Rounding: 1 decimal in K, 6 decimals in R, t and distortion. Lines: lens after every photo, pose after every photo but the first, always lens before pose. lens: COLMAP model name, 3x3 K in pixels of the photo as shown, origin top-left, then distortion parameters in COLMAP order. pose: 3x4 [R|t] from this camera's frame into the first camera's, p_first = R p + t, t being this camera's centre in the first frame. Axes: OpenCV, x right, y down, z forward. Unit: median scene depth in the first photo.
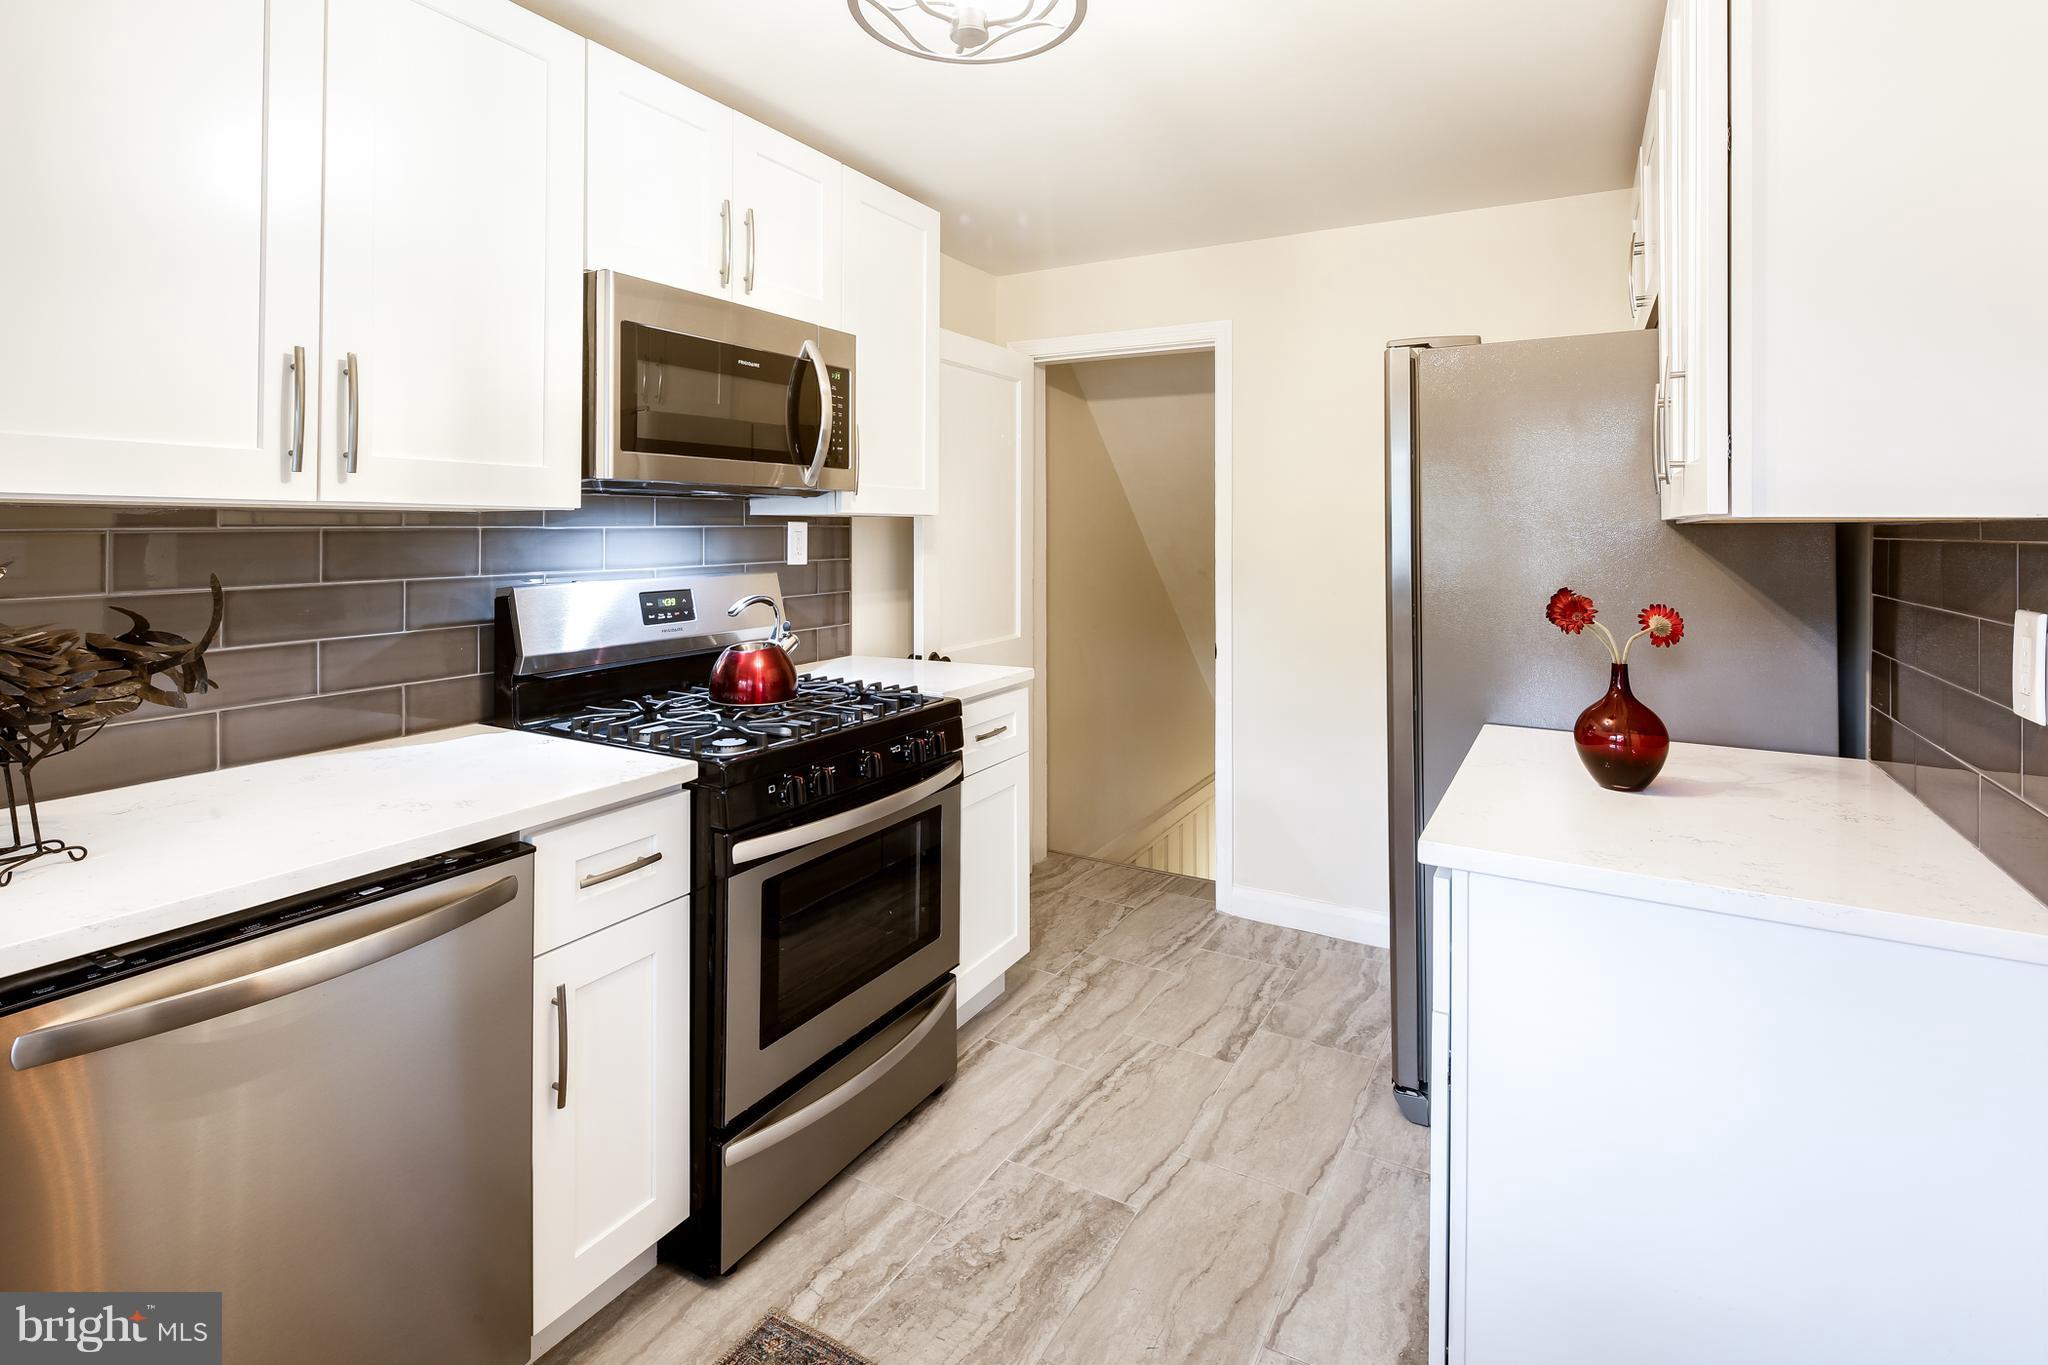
lens RADIAL K [[1009.6, 0, 1030.3], [0, 1009.6, 498.3], [0, 0, 1]] dist [0.000739, -0.001433]
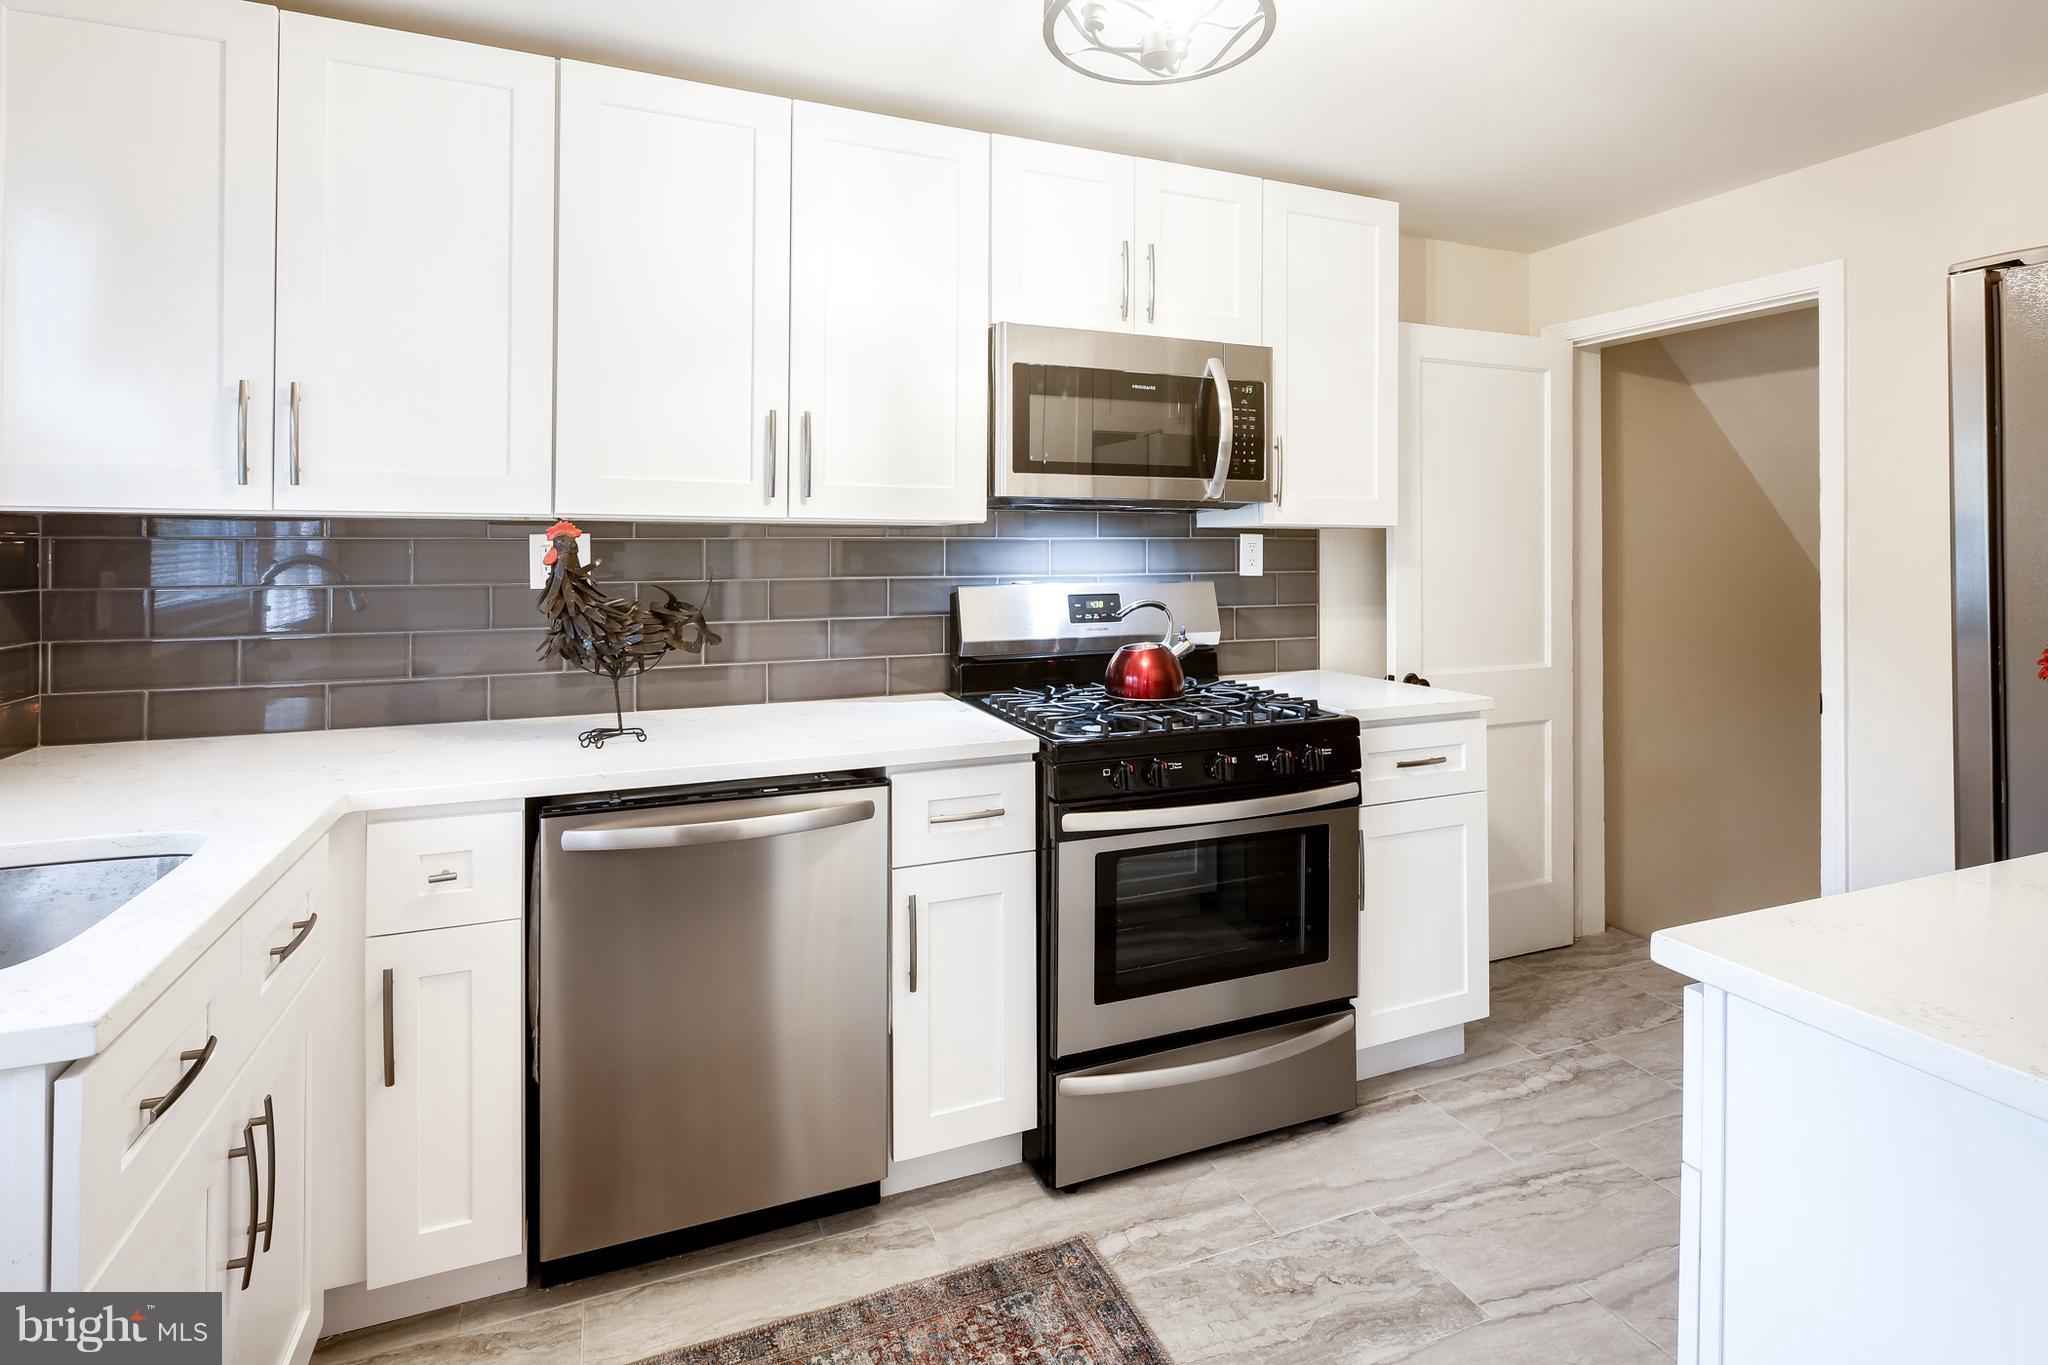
lens RADIAL K [[1024.1, 0, 1020.4], [0, 1024.1, 510.2], [0, 0, 1]] dist [0.000439, -0.000479]
pose [[0.783432, -0.020970, -0.621124, 0.330128], [0.017200, 0.999779, -0.012060, 0.010881], [0.621240, -0.001235, 0.783619, 0.053443]]
